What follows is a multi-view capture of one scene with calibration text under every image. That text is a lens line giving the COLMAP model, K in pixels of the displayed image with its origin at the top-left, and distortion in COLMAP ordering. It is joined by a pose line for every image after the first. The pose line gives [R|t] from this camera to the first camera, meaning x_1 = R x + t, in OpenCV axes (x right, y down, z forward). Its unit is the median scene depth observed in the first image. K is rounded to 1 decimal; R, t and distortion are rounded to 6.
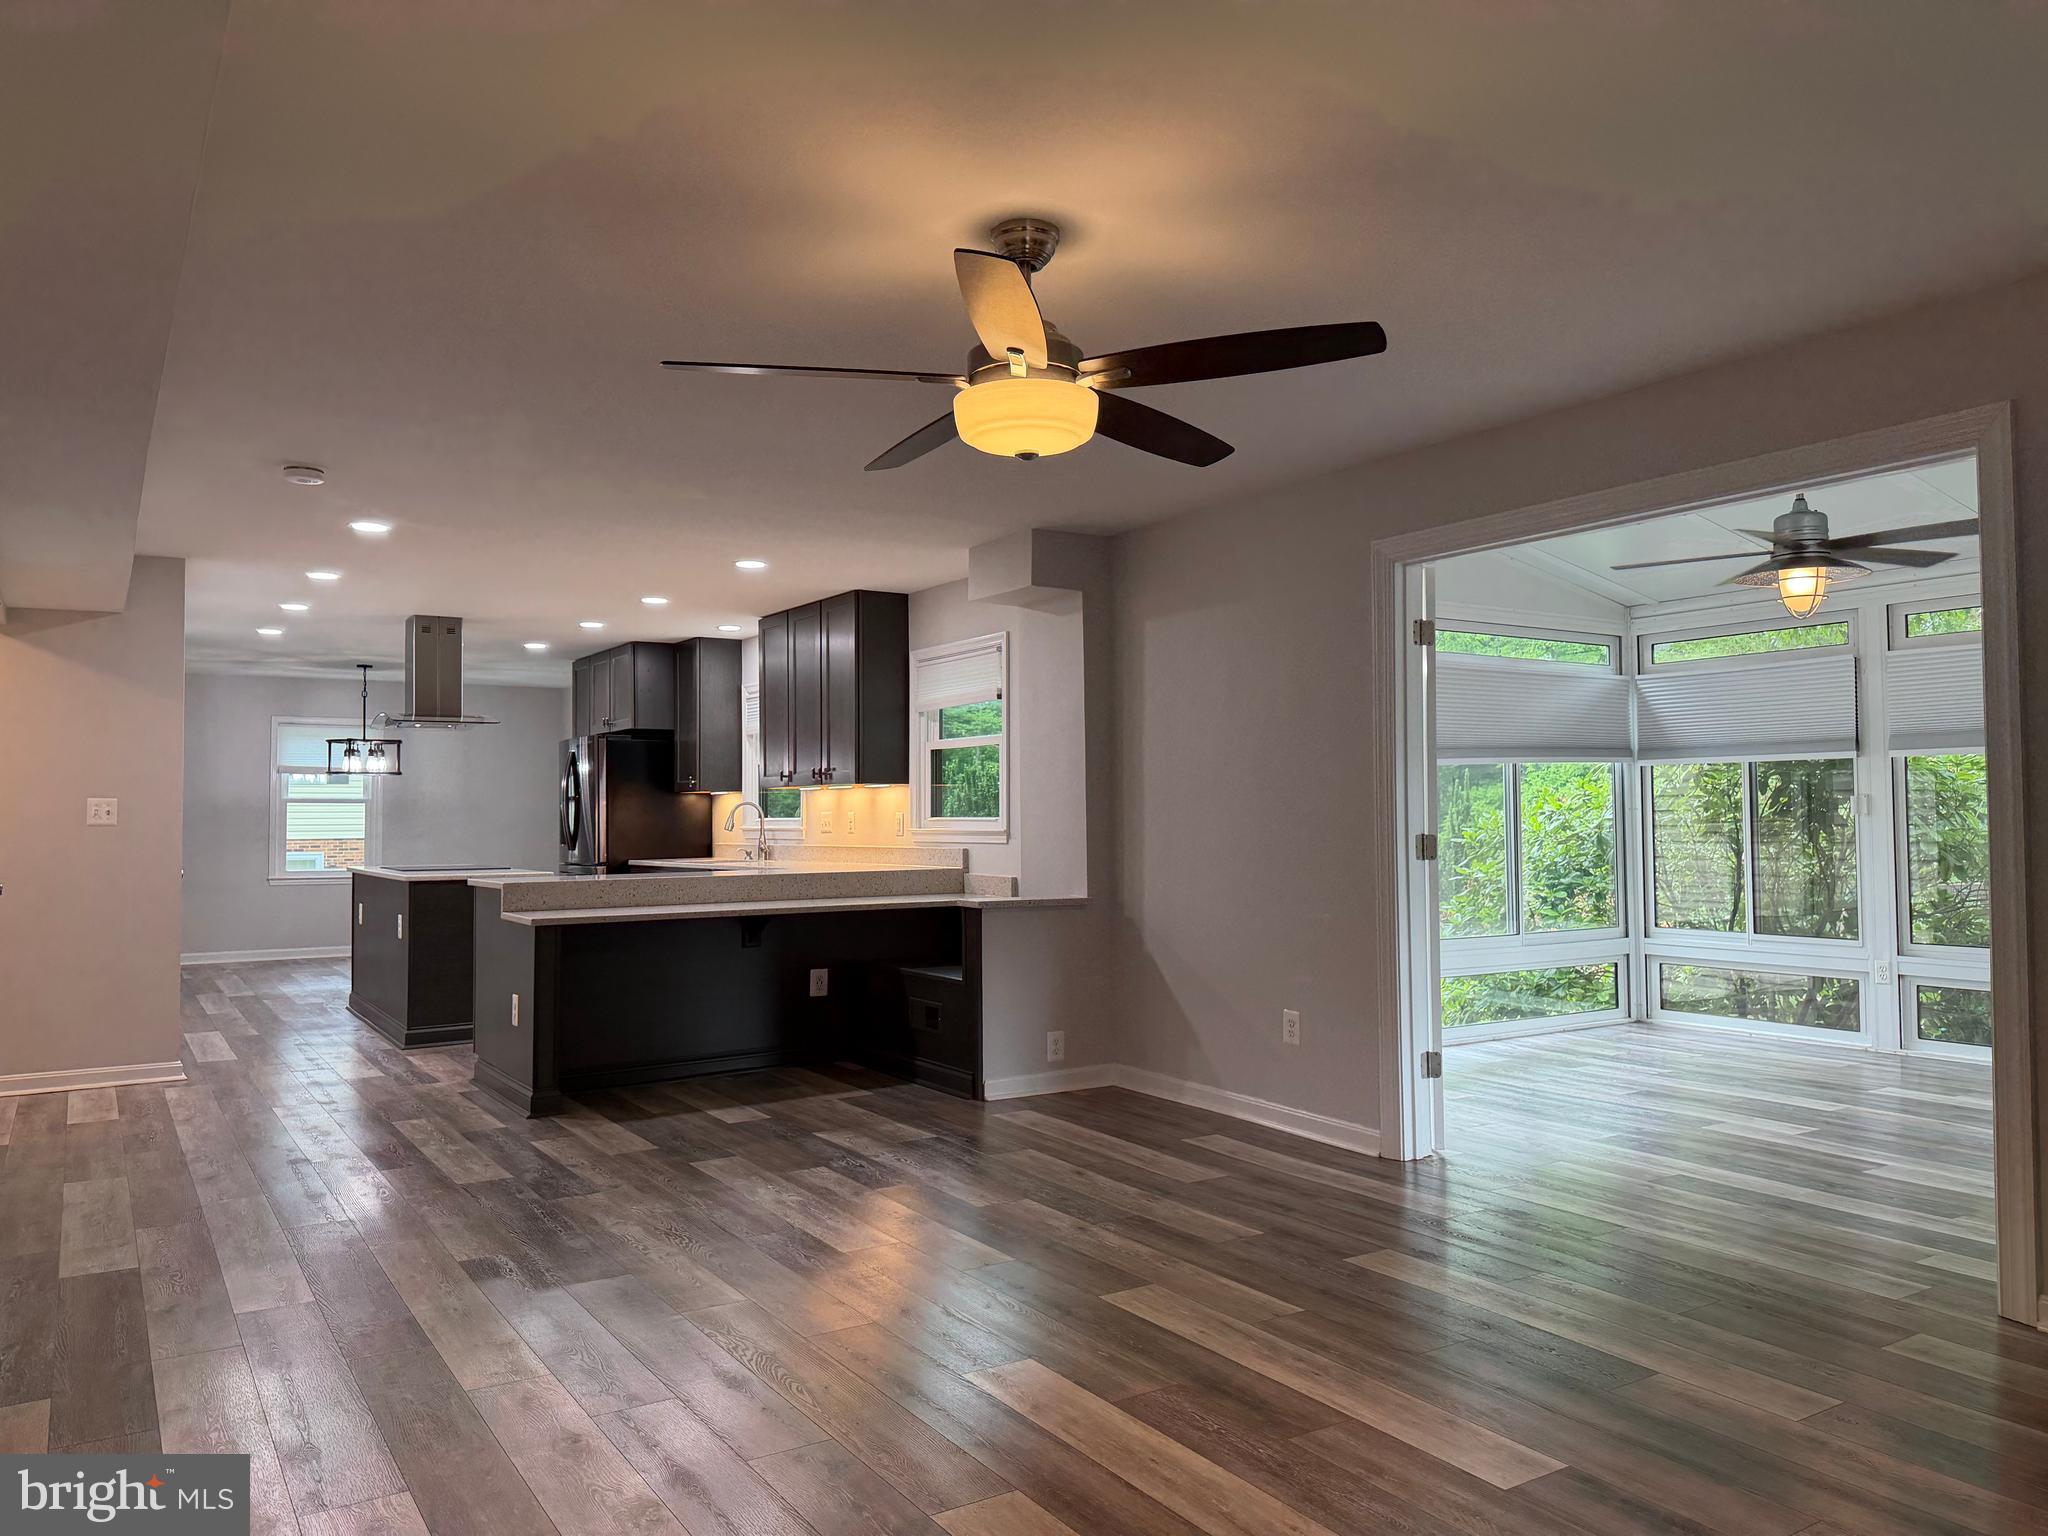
lens RADIAL K [[1413.3, 0, 1024.0], [0, 1413.3, 768.0], [0, 0, 1]] dist [0.000837, -0.000431]
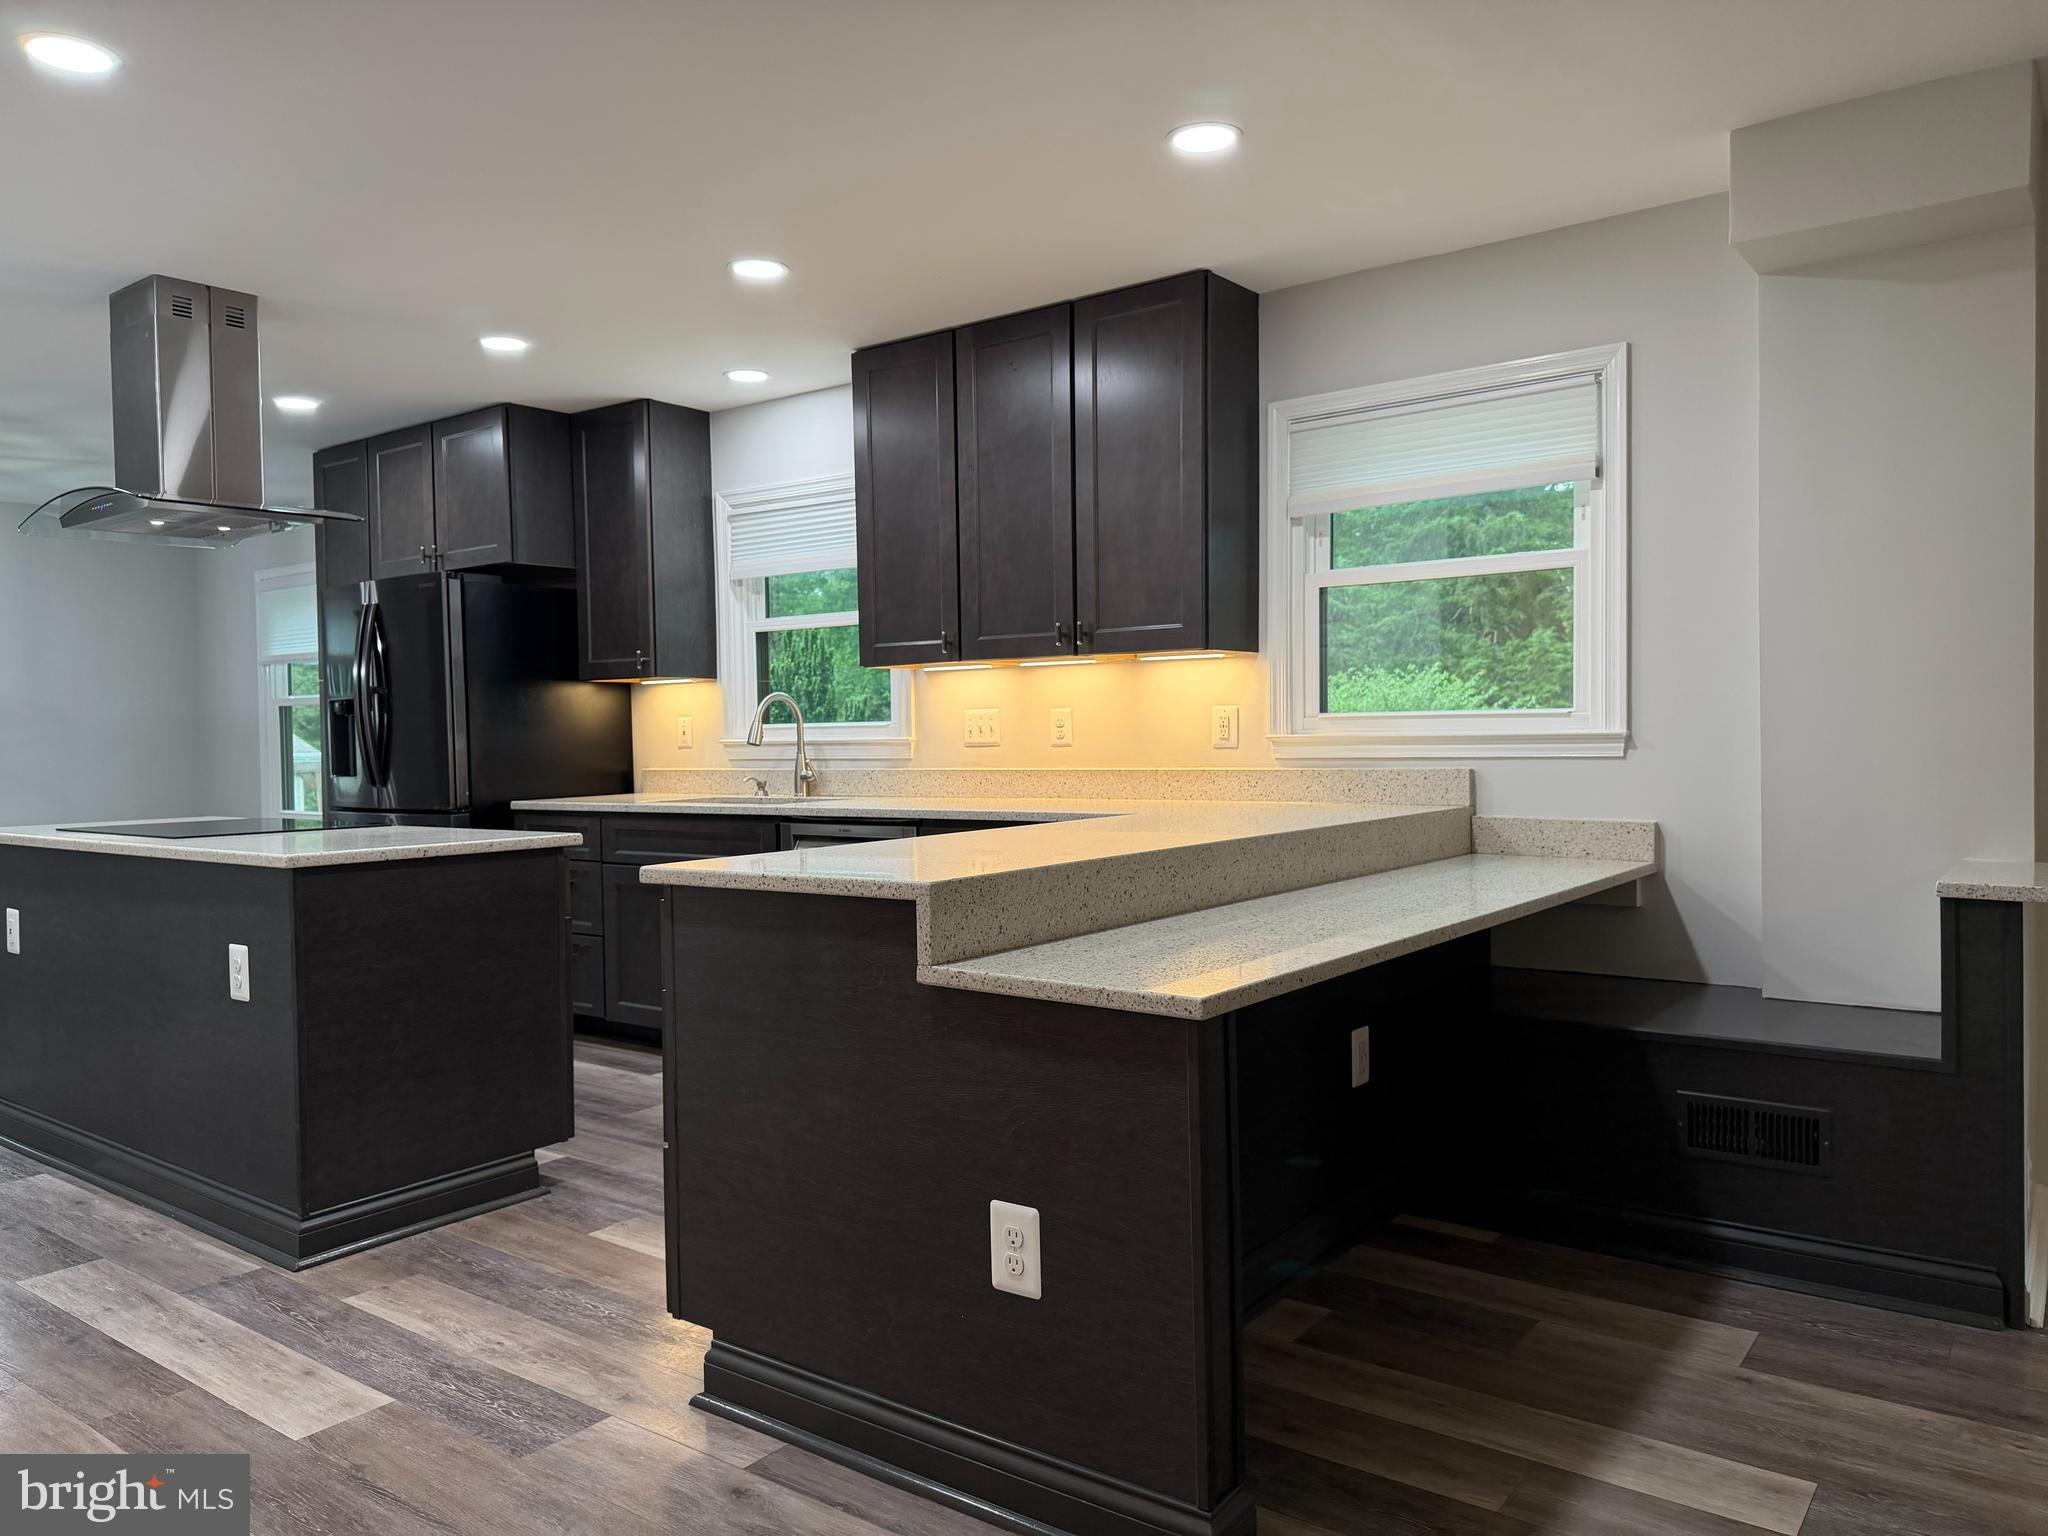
lens RADIAL K [[1500.7, 0, 1024.0], [0, 1500.7, 768.0], [0, 0, 1]] dist [-0.006267, -0.004470]
pose [[0.945968, -0.014110, 0.323954, -0.300155], [-0.003479, 0.998554, 0.053652, 0.021327], [-0.324242, -0.051880, 0.944550, 0.414123]]
